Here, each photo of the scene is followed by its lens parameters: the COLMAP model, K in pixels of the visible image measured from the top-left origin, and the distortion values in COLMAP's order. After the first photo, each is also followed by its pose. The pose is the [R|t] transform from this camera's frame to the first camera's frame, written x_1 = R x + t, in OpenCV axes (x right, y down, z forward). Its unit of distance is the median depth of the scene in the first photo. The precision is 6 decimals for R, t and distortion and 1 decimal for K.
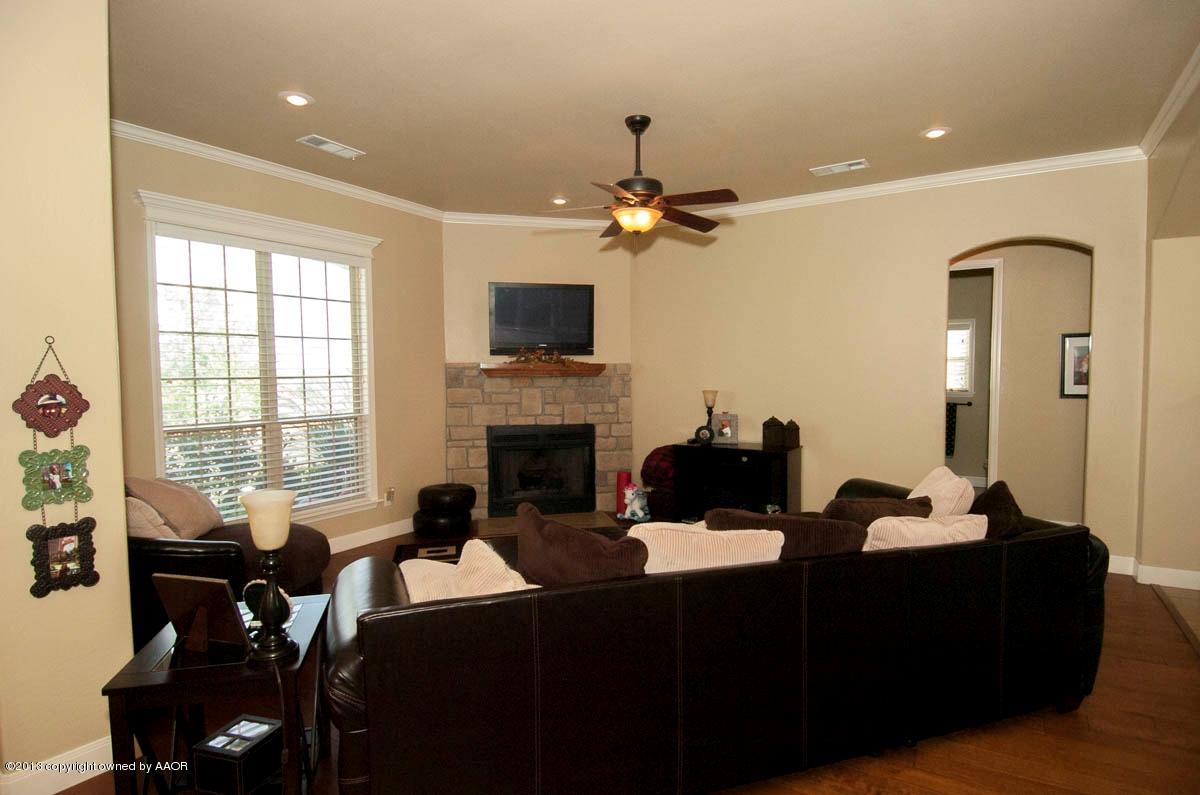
lens RADIAL K [[663.7, 0, 560.2], [0, 663.7, 418.3], [0, 0, 1]] dist [0.033529, -0.019134]
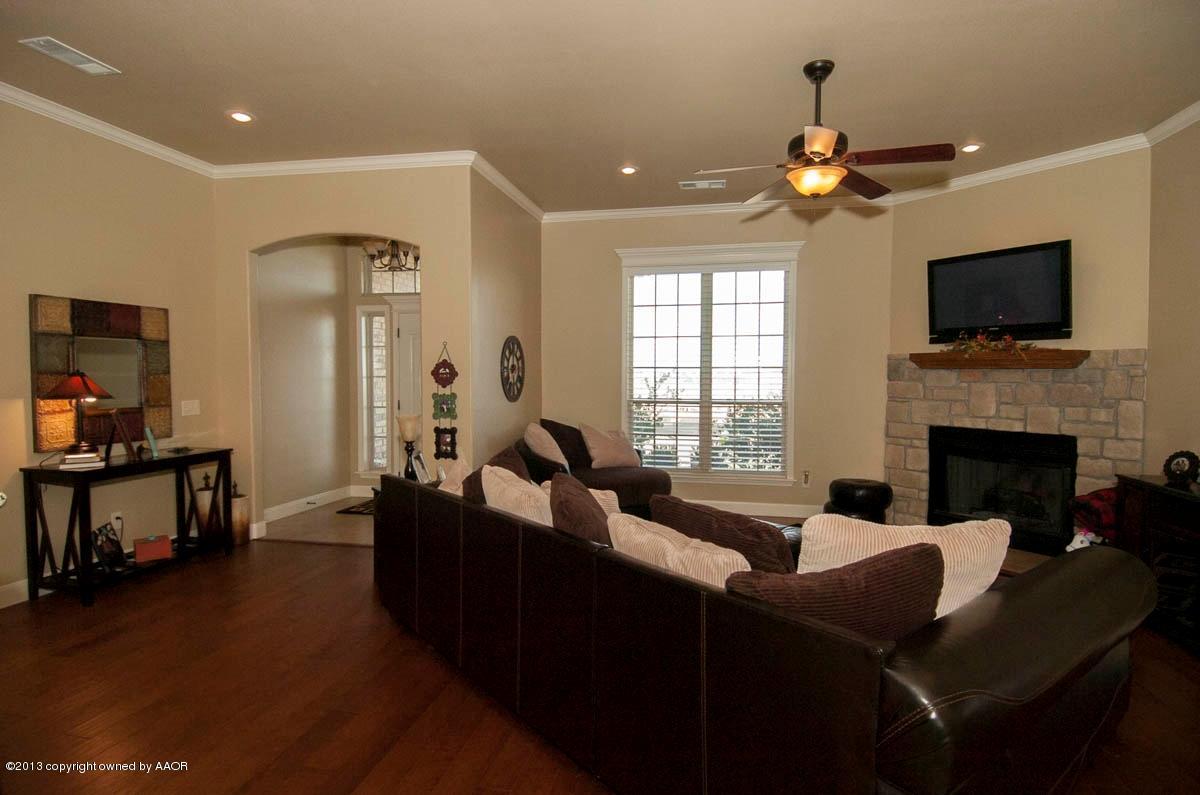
lens RADIAL K [[626.6, 0, 603.8], [0, 626.6, 400.1], [0, 0, 1]] dist [0.048266, -0.054198]
pose [[0.331846, 0.046058, -0.942208, 0.609062], [-0.076378, 0.996840, 0.021828, -0.007470], [0.940236, 0.064721, 0.334315, 0.362265]]
